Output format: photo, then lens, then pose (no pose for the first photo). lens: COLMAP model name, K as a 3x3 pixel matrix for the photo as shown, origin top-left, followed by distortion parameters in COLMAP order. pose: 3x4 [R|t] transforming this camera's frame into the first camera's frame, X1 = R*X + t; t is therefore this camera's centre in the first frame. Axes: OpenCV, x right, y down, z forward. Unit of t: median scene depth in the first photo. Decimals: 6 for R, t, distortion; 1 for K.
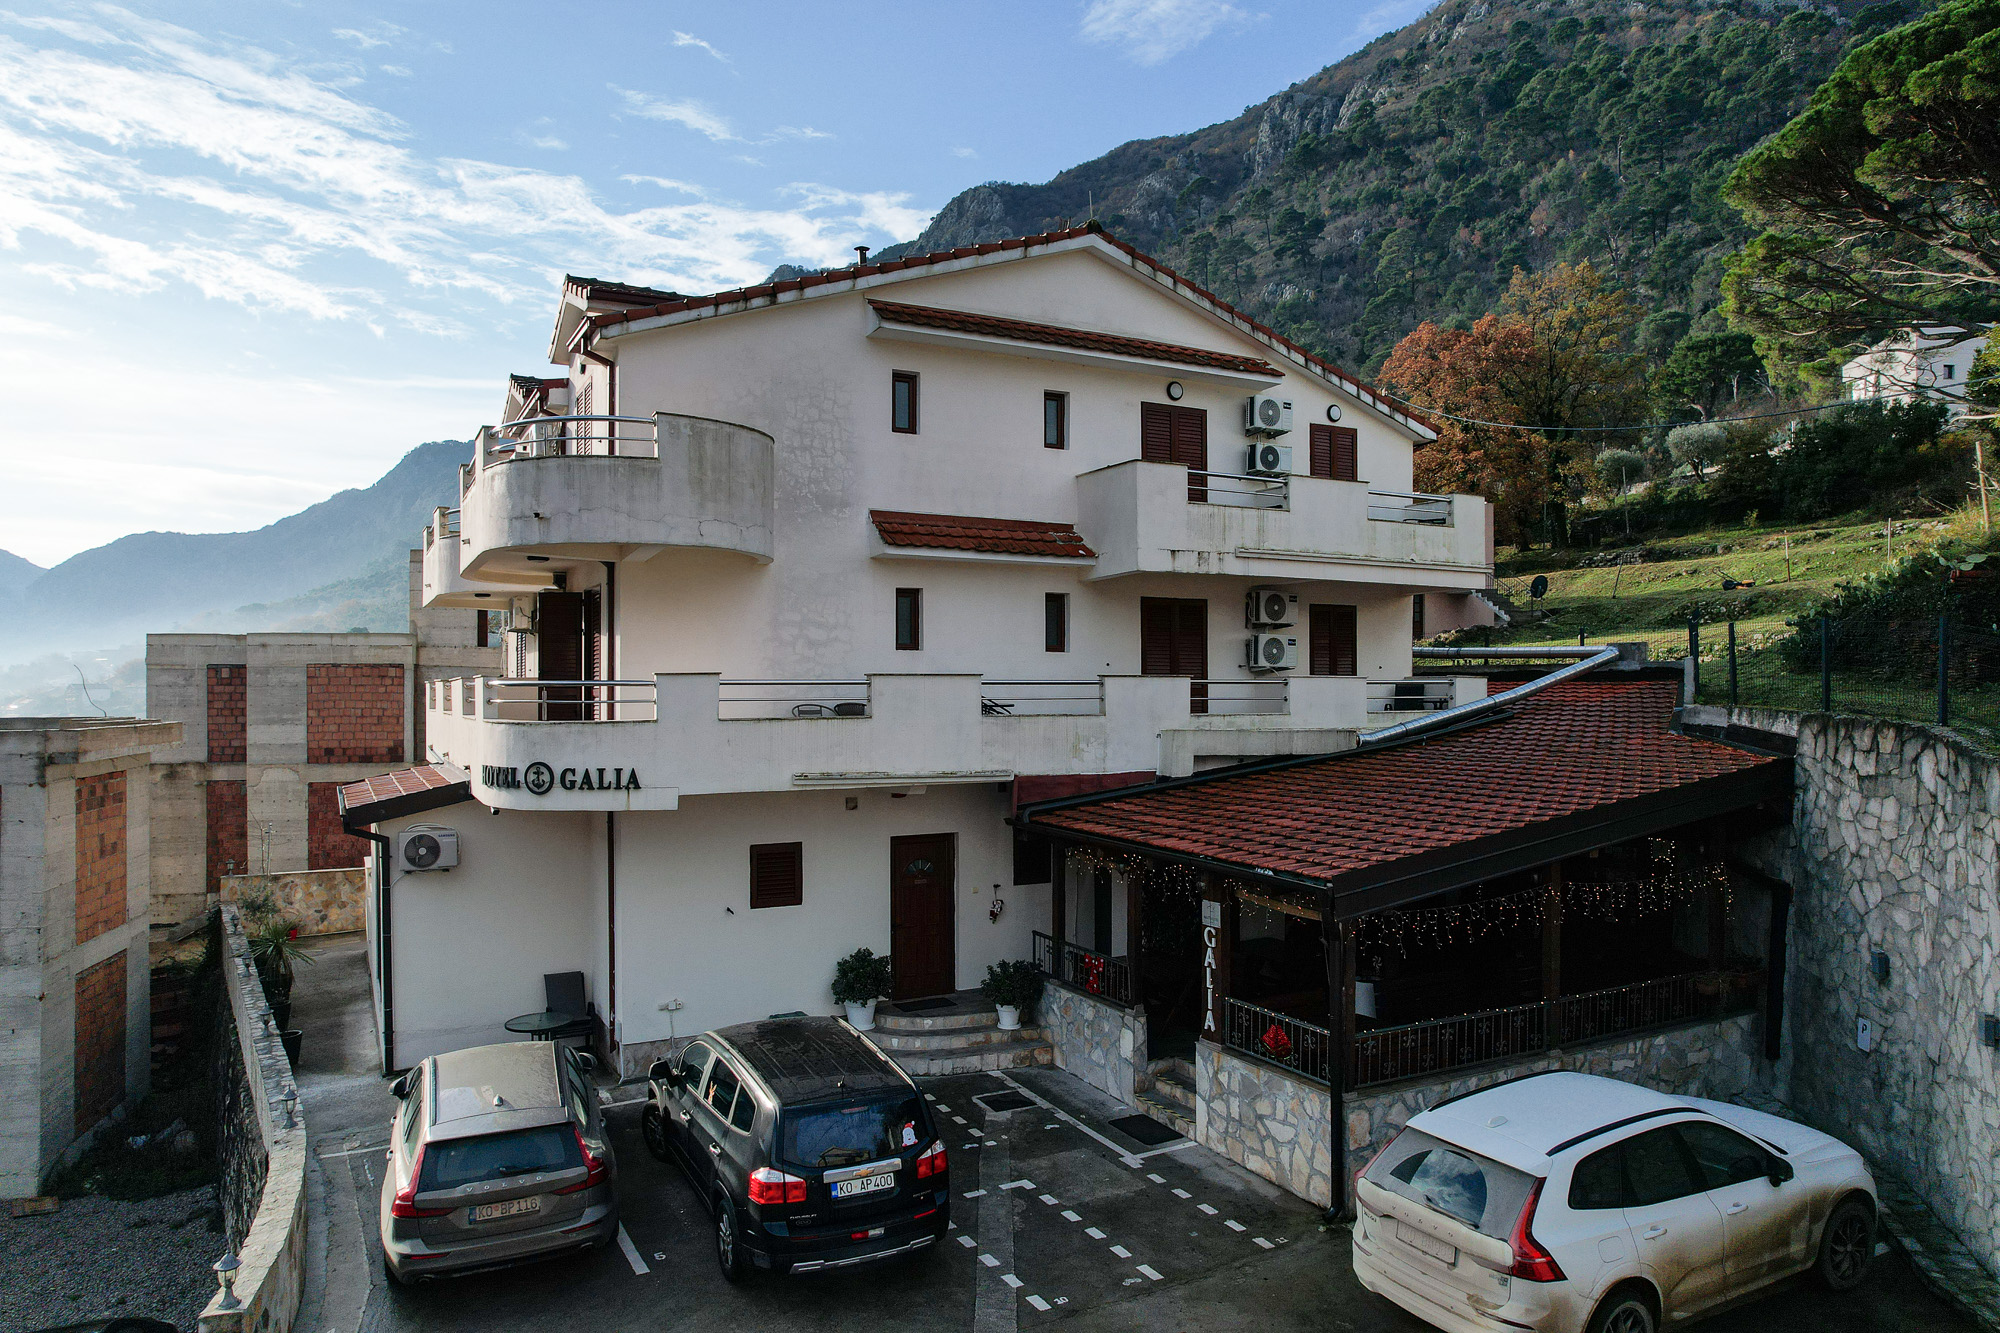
lens RADIAL K [[1277.1, 0, 1005.1], [0, 1277.1, 685.2], [0, 0, 1]] dist [-0.082458, 0.074099]
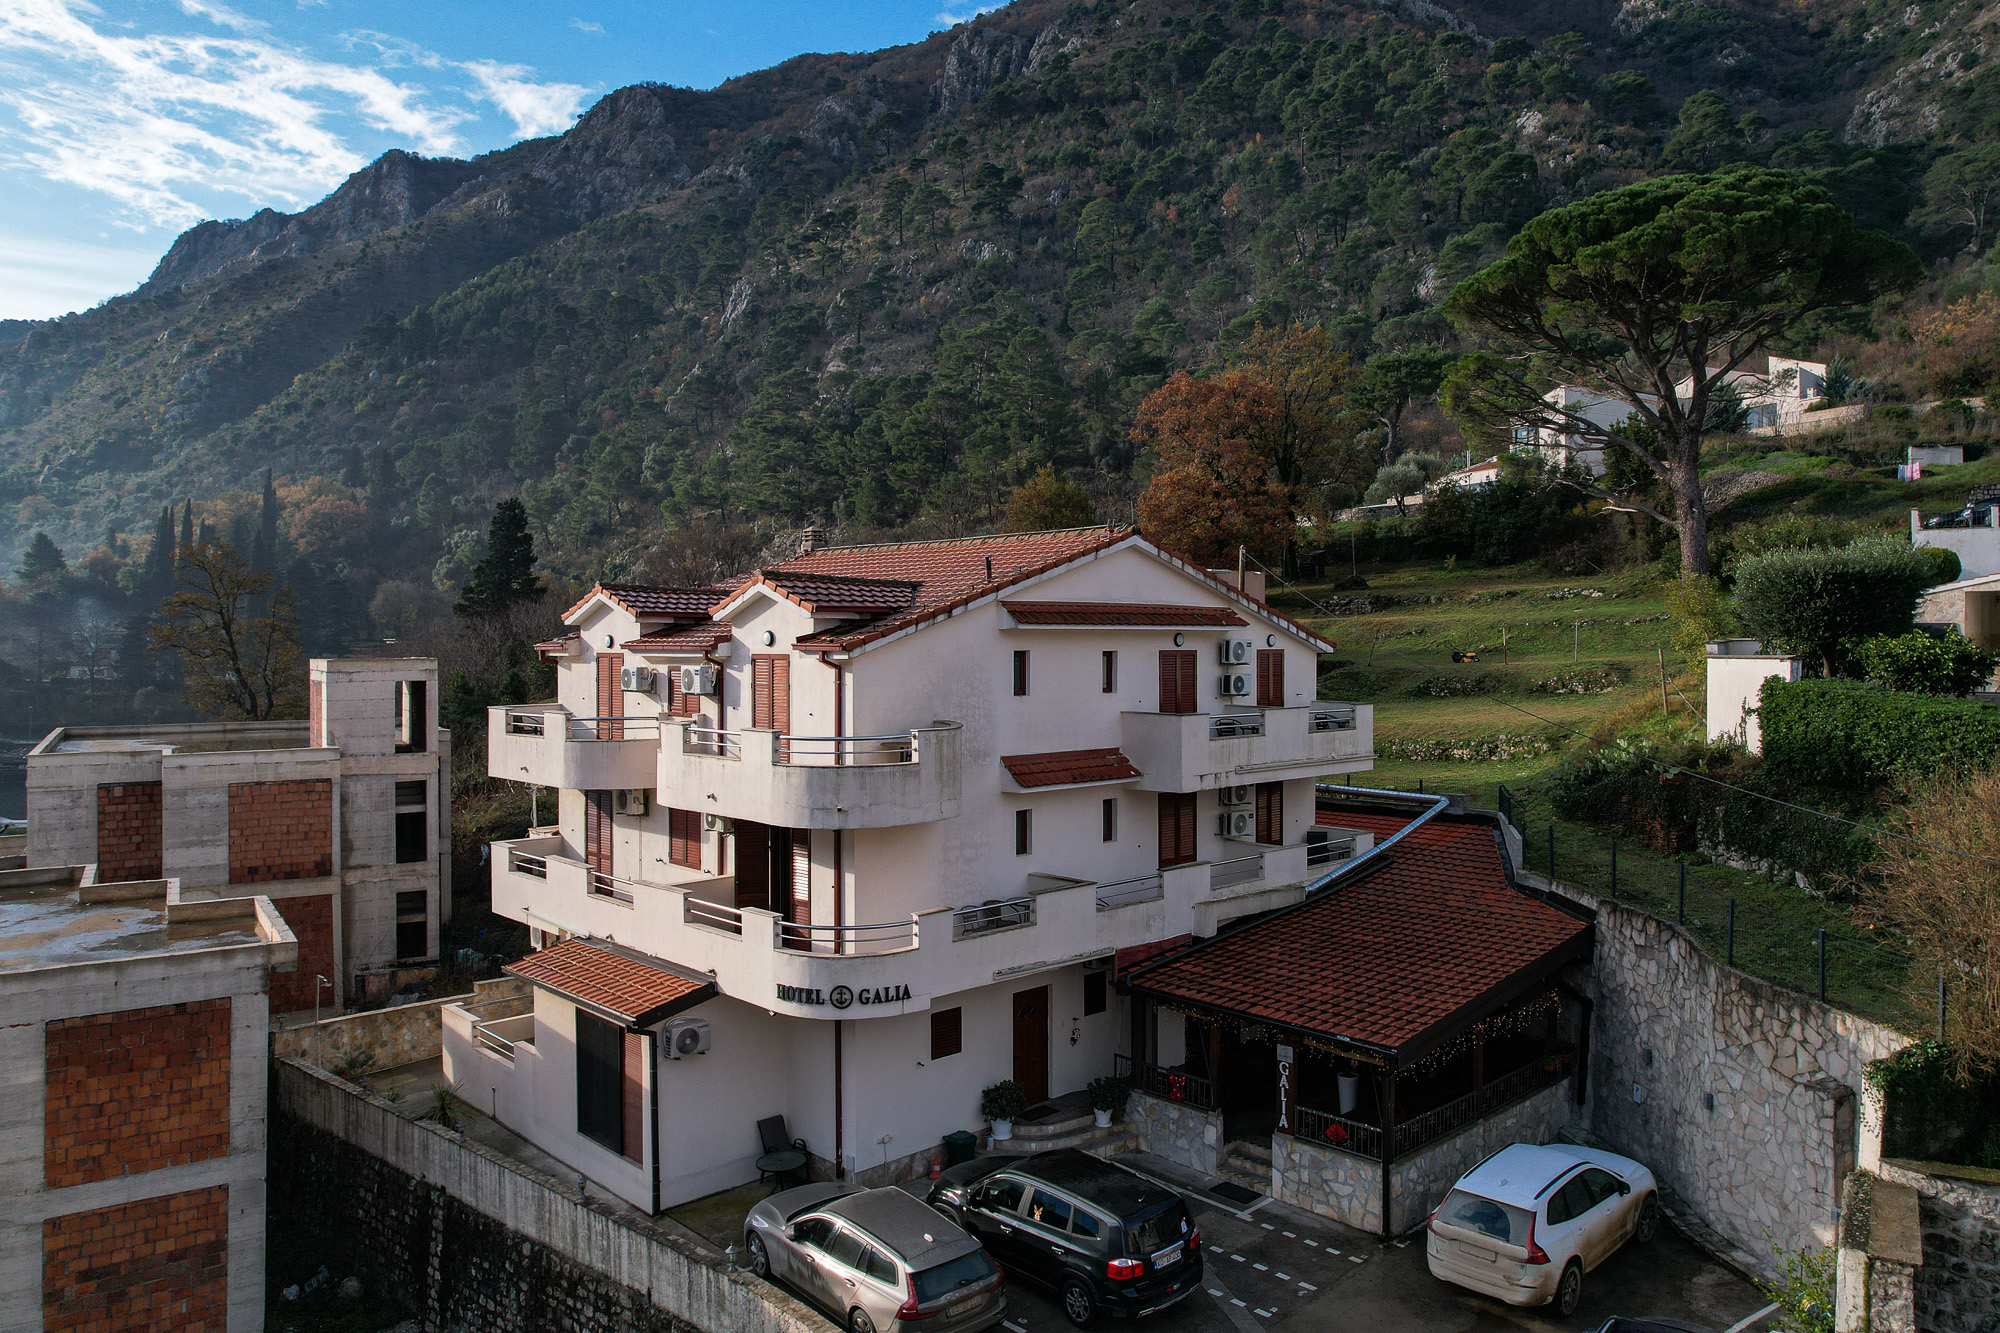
lens RADIAL K [[1378.4, 0, 1077.4], [0, 1378.4, 633.7], [0, 0, 1]] dist [-0.079803, 0.064685]
pose [[0.953365, 0.003245, 0.301803, -0.456991], [-0.002915, 0.999995, -0.001543, -0.258513], [-0.301806, 0.000591, 0.953369, -0.412720]]
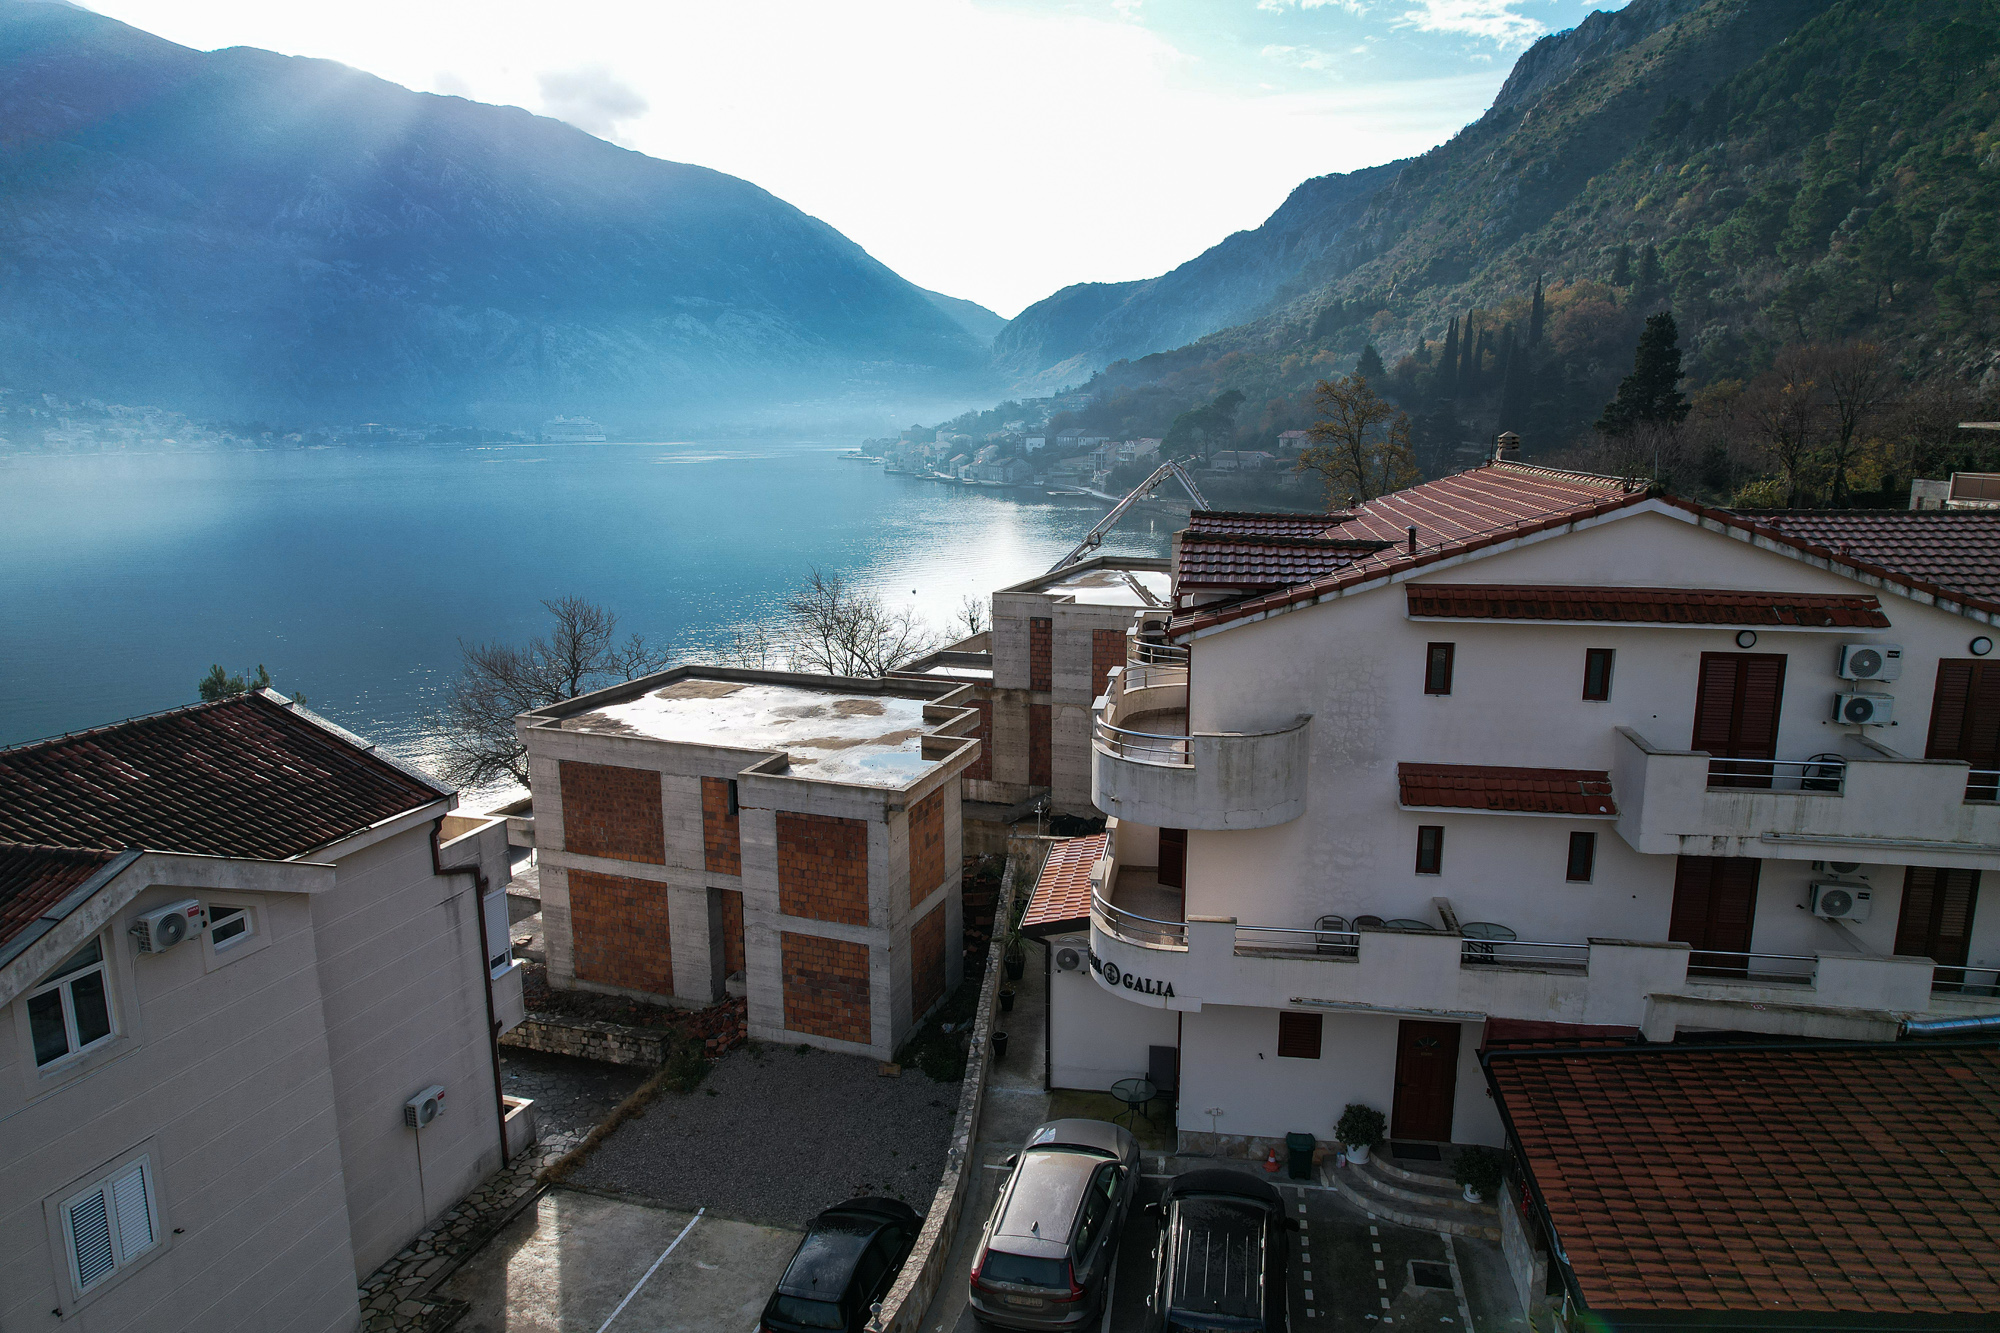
lens RADIAL K [[1277.1, 0, 1005.1], [0, 1277.1, 685.2], [0, 0, 1]] dist [-0.082458, 0.074099]
pose [[0.790938, 0.125202, -0.598950, 0.290530], [0.002886, 0.978069, 0.208262, -0.438626], [0.611889, -0.166451, 0.773231, -0.116714]]
